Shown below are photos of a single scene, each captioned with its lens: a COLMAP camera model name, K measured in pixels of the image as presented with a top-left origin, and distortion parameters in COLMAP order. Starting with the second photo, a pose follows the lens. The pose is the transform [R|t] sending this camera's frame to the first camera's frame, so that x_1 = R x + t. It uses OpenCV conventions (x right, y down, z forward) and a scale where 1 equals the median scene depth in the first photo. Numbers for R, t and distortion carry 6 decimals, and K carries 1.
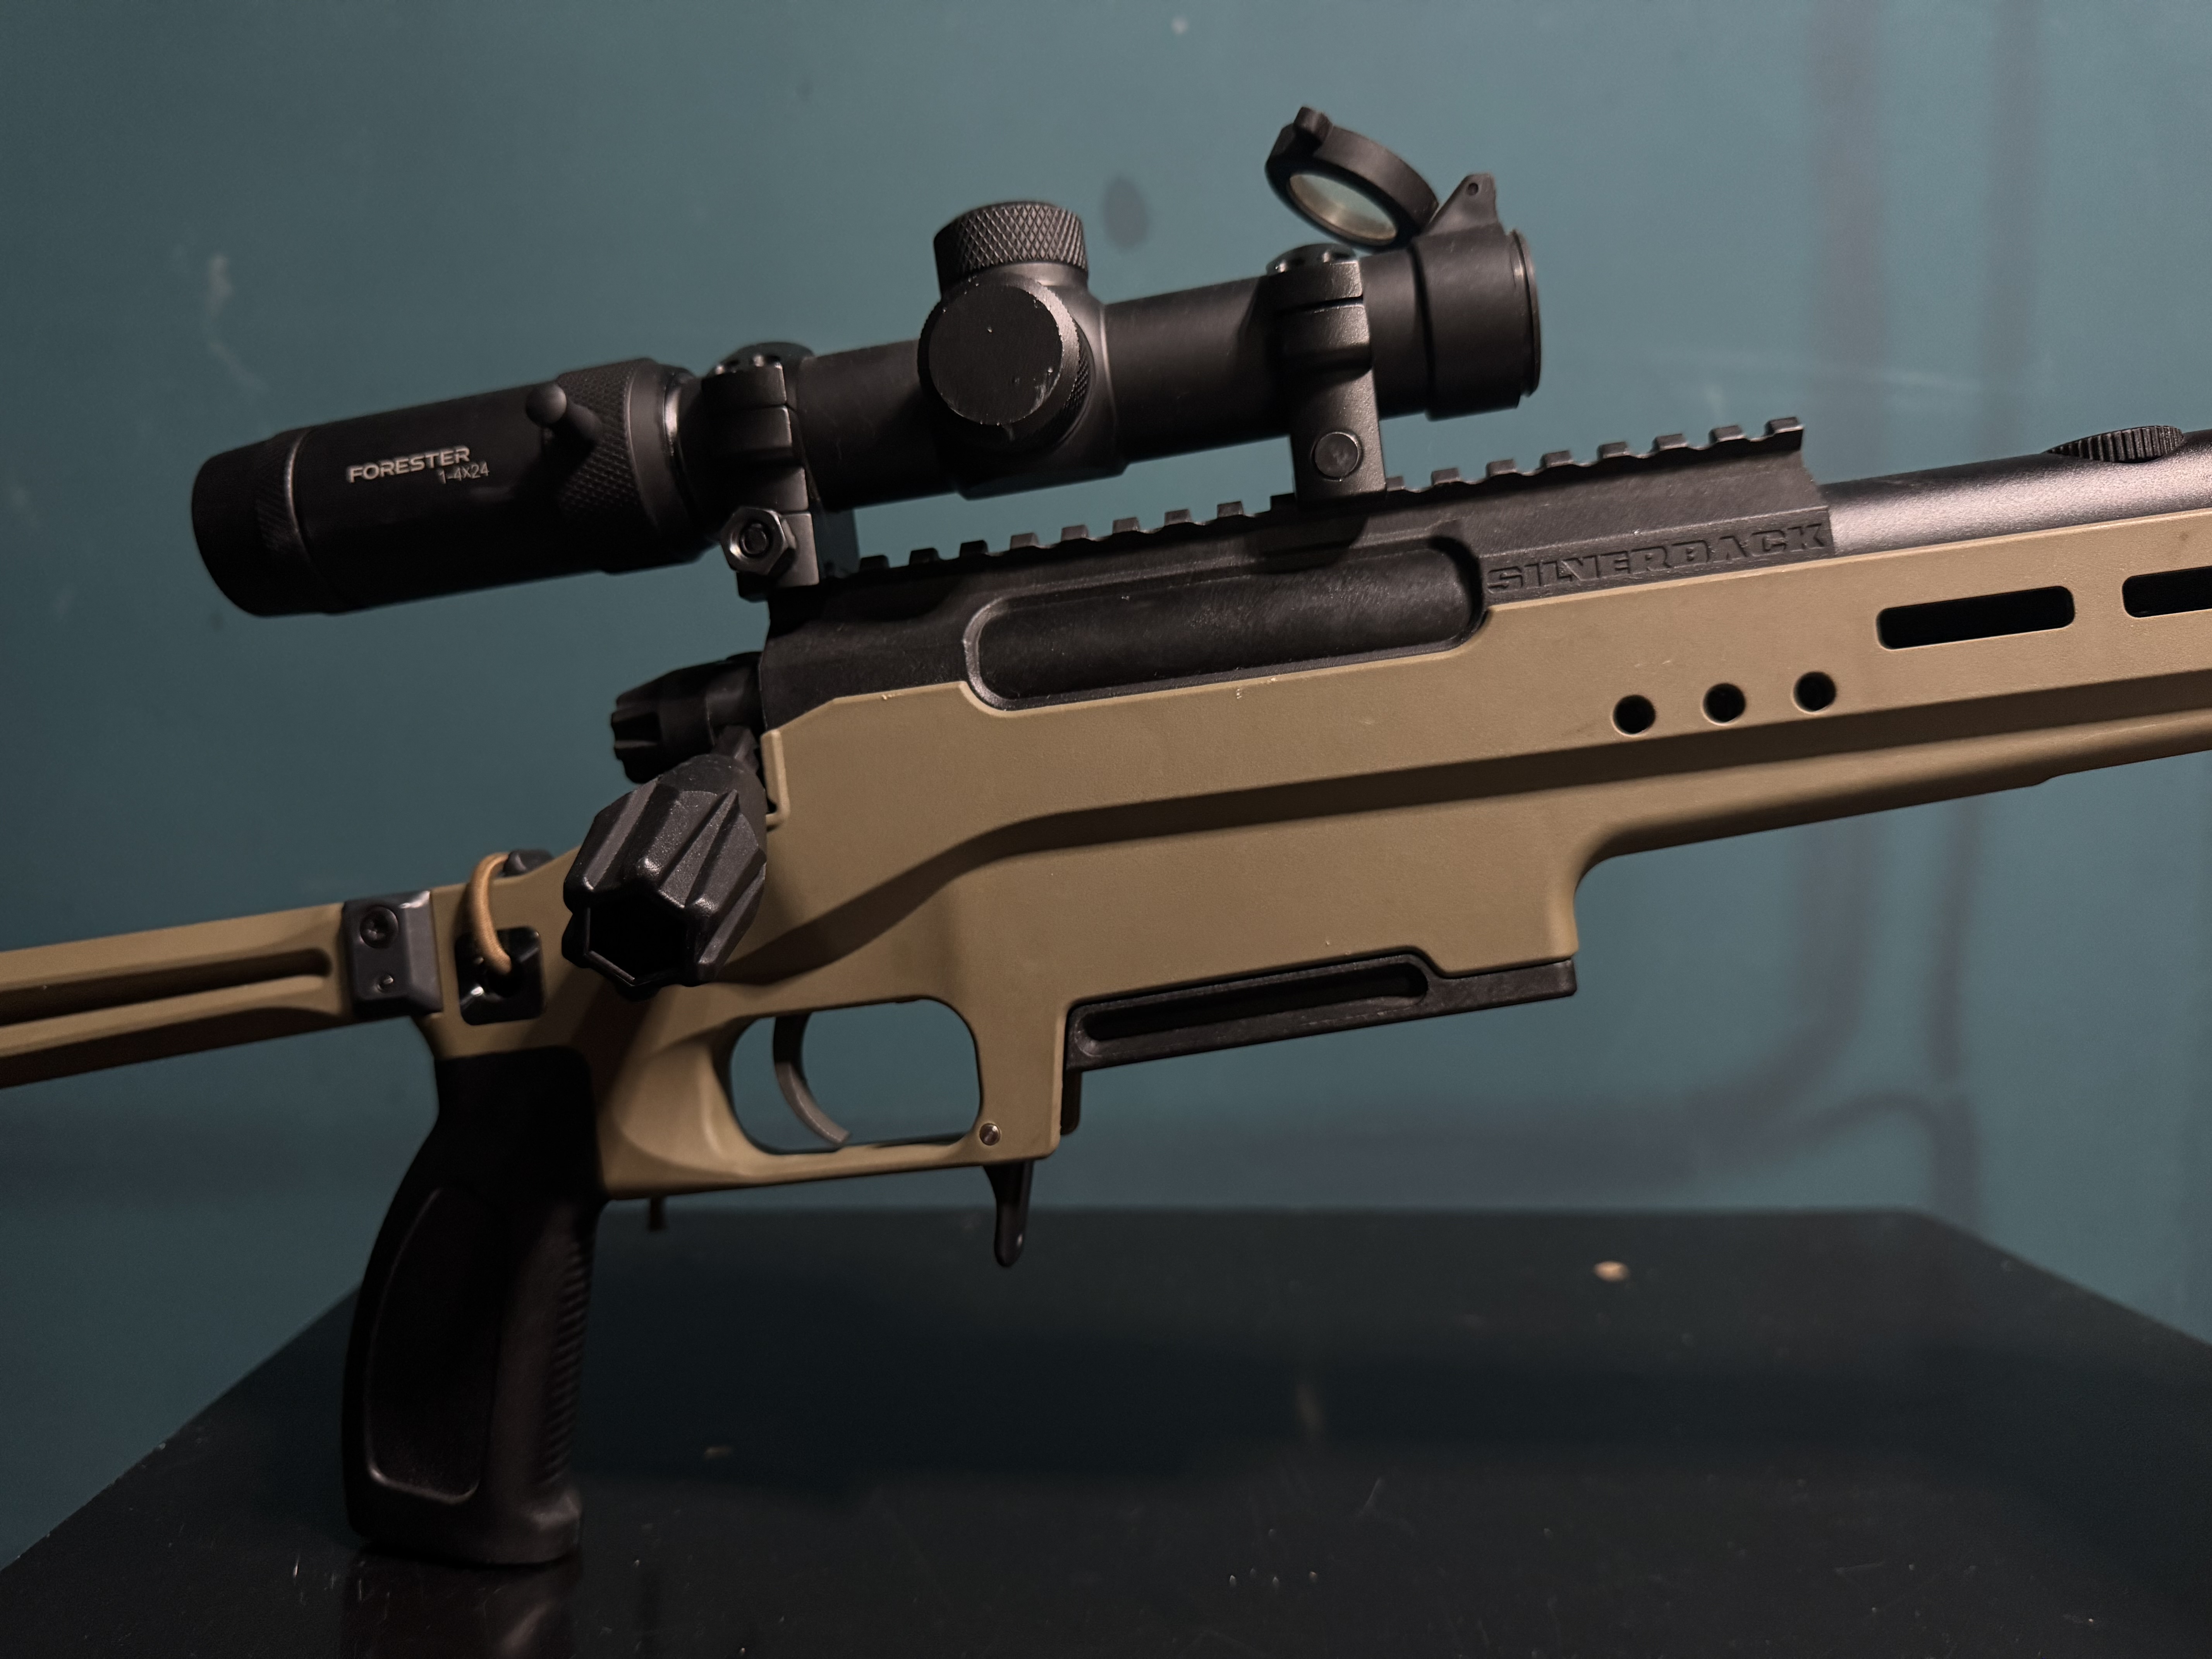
lens RADIAL K [[1574.0, 0, 1103.6], [0, 1574.0, 863.1], [0, 0, 1]] dist [0.007625, 0.001436]
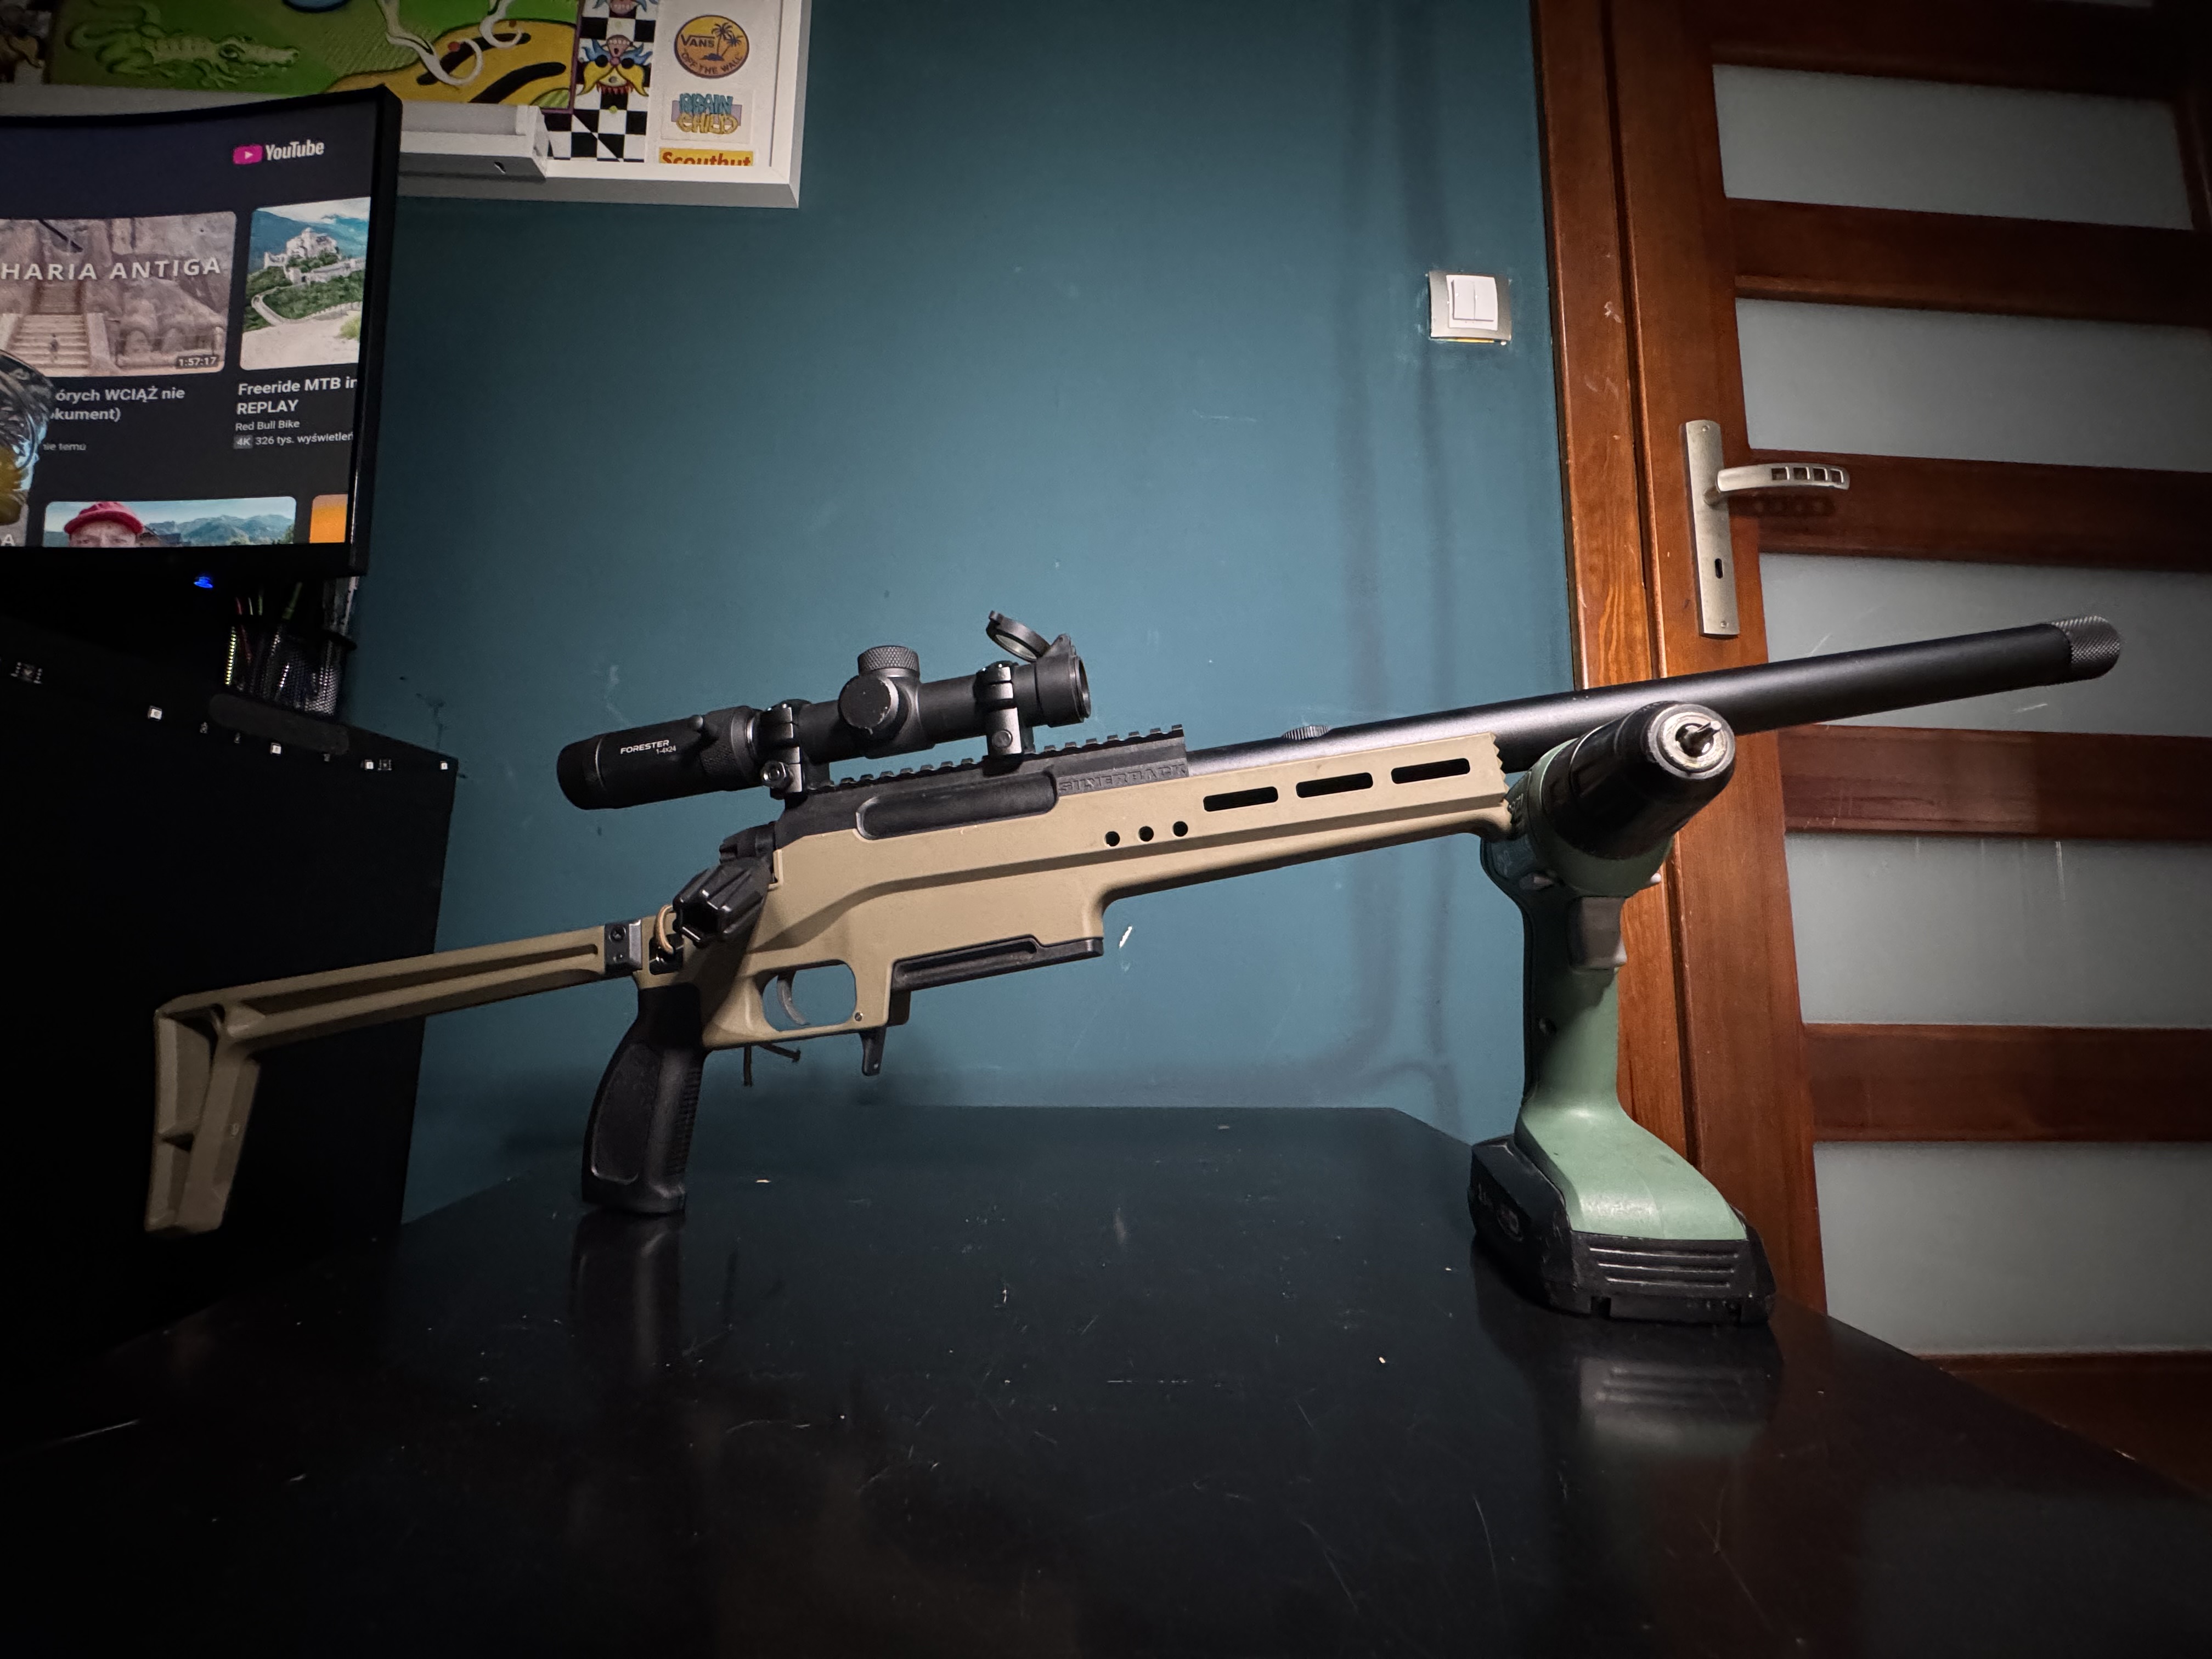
lens RADIAL K [[874.1, 0, 1117.7], [0, 874.1, 827.0], [0, 0, 1]] dist [-0.000920, -0.000082]
pose [[0.999830, -0.006641, -0.017207, 0.345269], [0.003561, 0.984887, -0.173163, 0.120319], [0.018097, 0.173072, 0.984743, -0.348534]]
